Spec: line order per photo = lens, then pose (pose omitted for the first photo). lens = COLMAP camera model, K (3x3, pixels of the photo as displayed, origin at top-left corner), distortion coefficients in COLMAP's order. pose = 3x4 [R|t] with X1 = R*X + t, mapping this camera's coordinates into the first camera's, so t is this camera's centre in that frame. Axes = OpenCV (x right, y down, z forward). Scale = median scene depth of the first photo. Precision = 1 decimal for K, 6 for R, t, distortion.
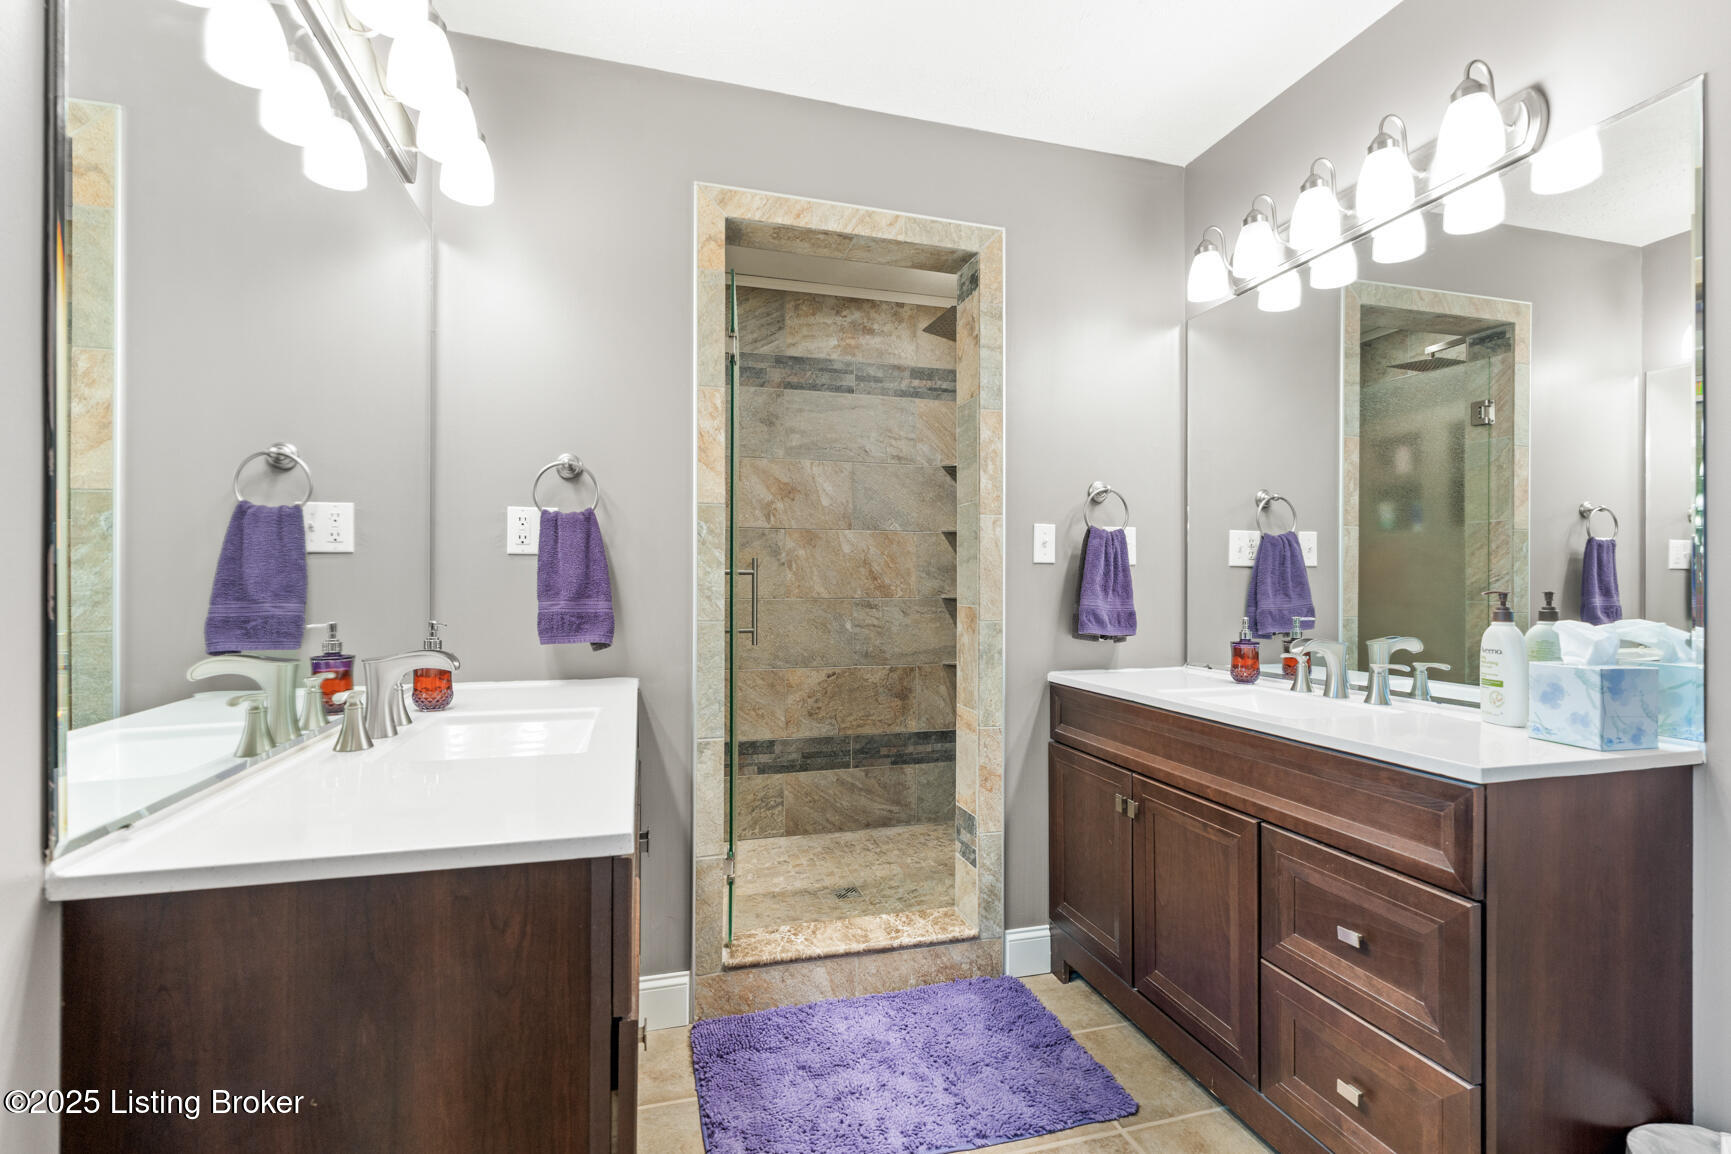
lens RADIAL K [[758.8, 0, 858.5], [0, 758.8, 579.4], [0, 0, 1]] dist [-0.012591, -0.000410]
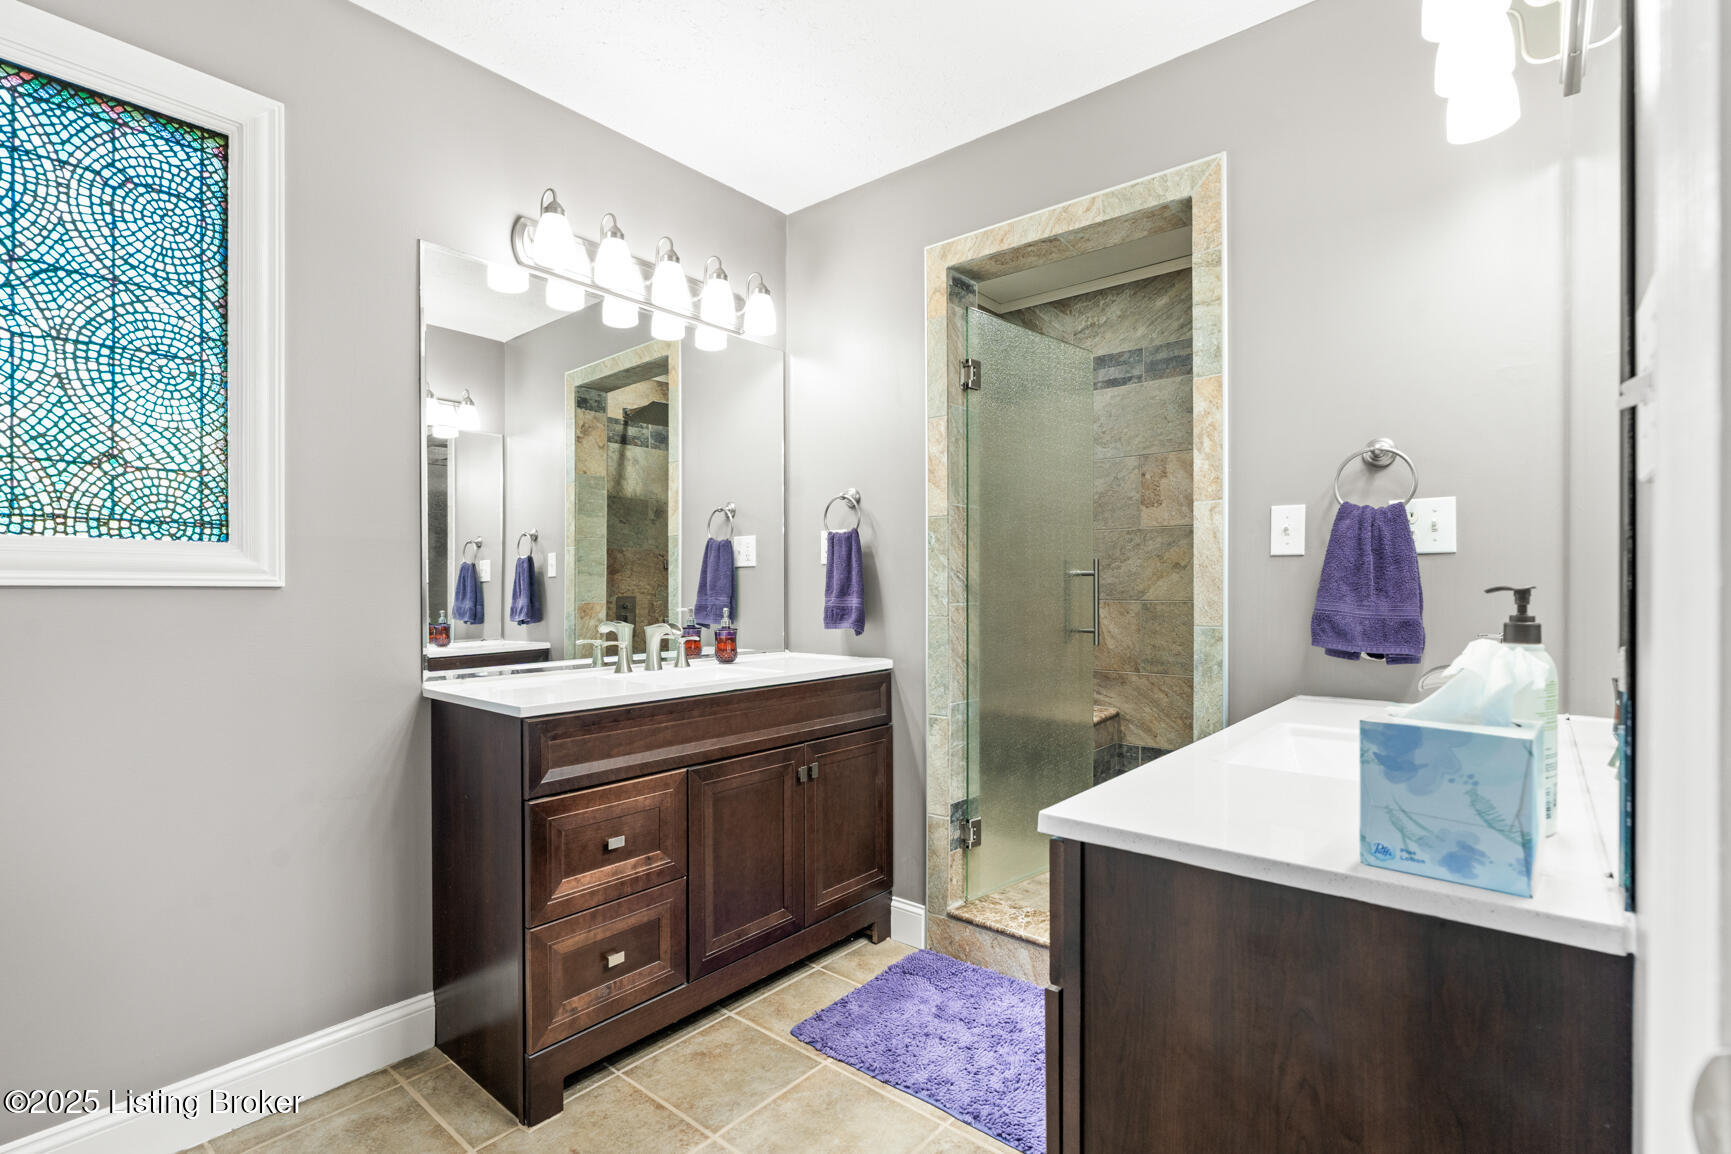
lens RADIAL K [[791.2, 0, 861.0], [0, 791.2, 586.7], [0, 0, 1]] dist [-0.005568, 0.001575]
pose [[0.575506, -0.003846, -0.817789, 0.742753], [0.008537, 0.999963, 0.001305, 0.006730], [0.817753, -0.007732, 0.575517, 0.194200]]
